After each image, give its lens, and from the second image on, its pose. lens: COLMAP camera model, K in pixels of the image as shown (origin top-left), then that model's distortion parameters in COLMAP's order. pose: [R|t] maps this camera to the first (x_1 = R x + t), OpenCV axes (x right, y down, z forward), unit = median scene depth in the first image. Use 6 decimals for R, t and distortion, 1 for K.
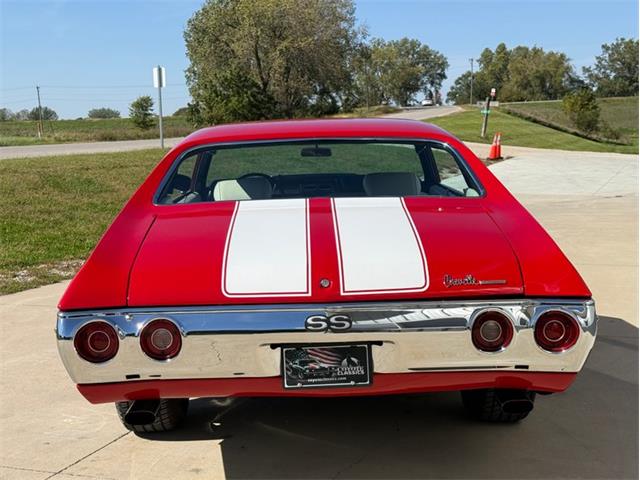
lens RADIAL K [[910.0, 0, 317.3], [0, 910.0, 237.6], [0, 0, 1]] dist [0.099722, 0.028764]
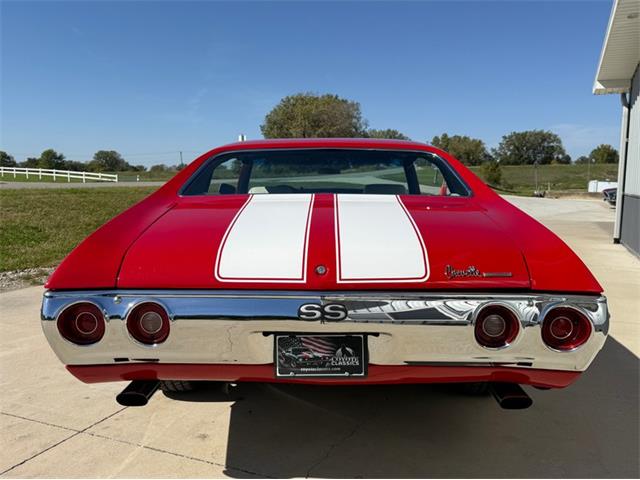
lens RADIAL K [[513.6, 0, 320.0], [0, 513.6, 240.0], [0, 0, 1]] dist [0.047039, -0.002801]
pose [[0.999056, 0.030111, -0.031310, 0.023155], [-0.030225, 0.999538, -0.003166, 0.020005], [0.031200, 0.004109, 0.999505, 0.452466]]
